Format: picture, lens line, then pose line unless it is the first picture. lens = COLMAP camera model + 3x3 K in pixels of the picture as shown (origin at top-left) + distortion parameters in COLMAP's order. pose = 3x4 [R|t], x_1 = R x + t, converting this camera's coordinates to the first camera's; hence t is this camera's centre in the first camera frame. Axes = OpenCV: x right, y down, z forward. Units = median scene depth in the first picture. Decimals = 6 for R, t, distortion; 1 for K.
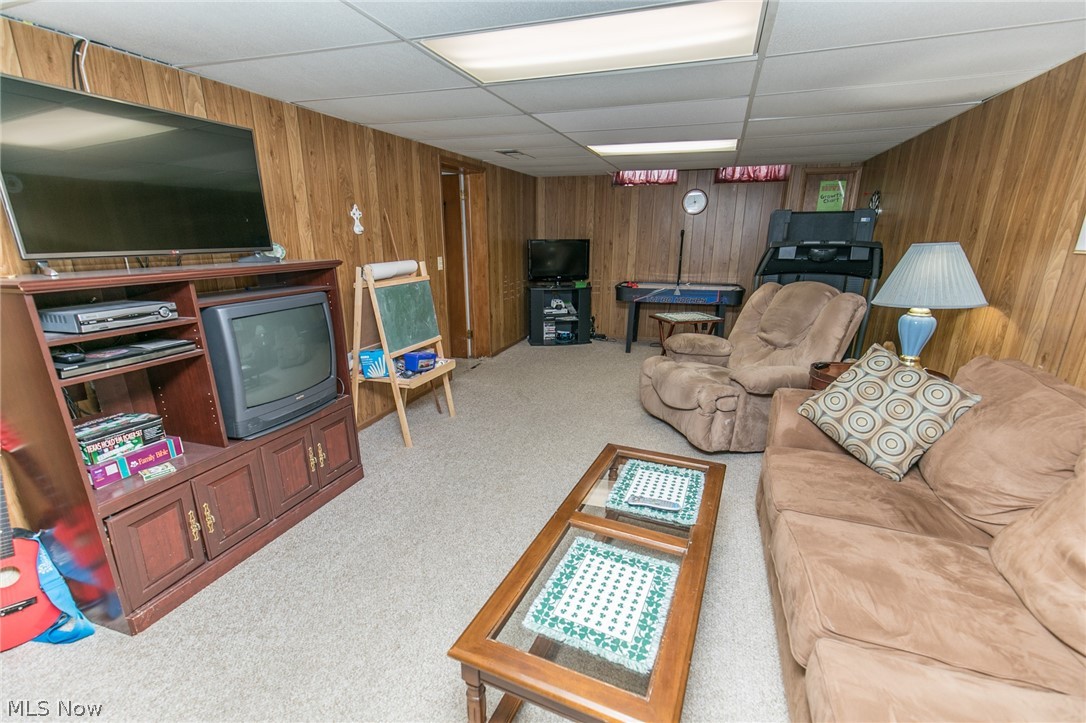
lens RADIAL K [[483.0, 0, 548.7], [0, 483.0, 372.1], [0, 0, 1]] dist [0.005565, -0.000662]
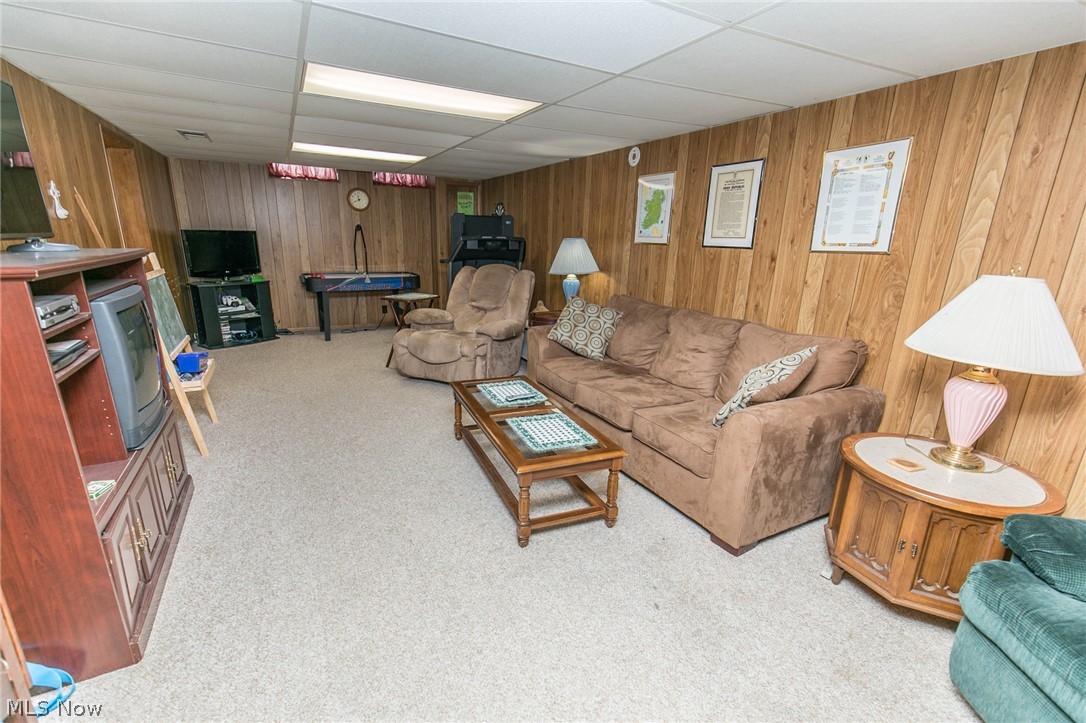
lens RADIAL K [[483.0, 0, 543.2], [0, 483.0, 370.5], [0, 0, 1]] dist [0.005565, -0.000662]
pose [[0.685772, -0.181541, 0.704812, -0.444749], [0.177556, 0.980863, 0.079885, 0.036175], [-0.705826, 0.070361, 0.704882, -0.104515]]
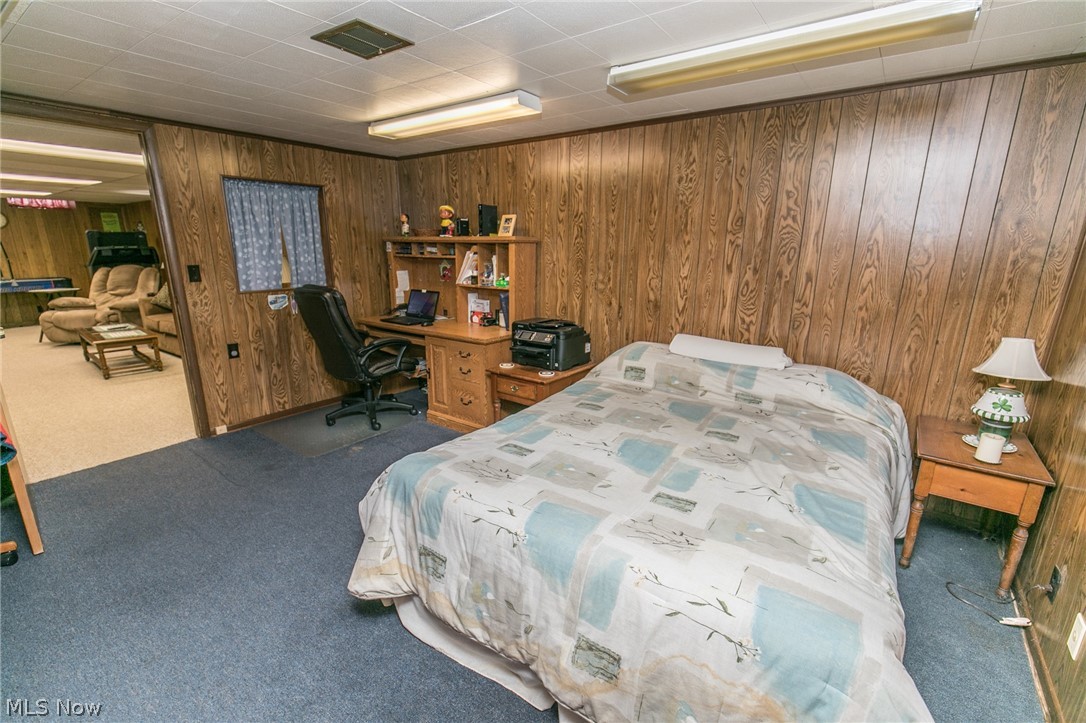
lens RADIAL K [[483.0, 0, 543.7], [0, 483.0, 366.7], [0, 0, 1]] dist [0.005565, -0.000662]
pose [[0.293363, -0.243780, 0.924397, -1.029532], [0.265644, 0.949649, 0.166135, 0.378473], [-0.918353, 0.196823, 0.343350, -1.366967]]
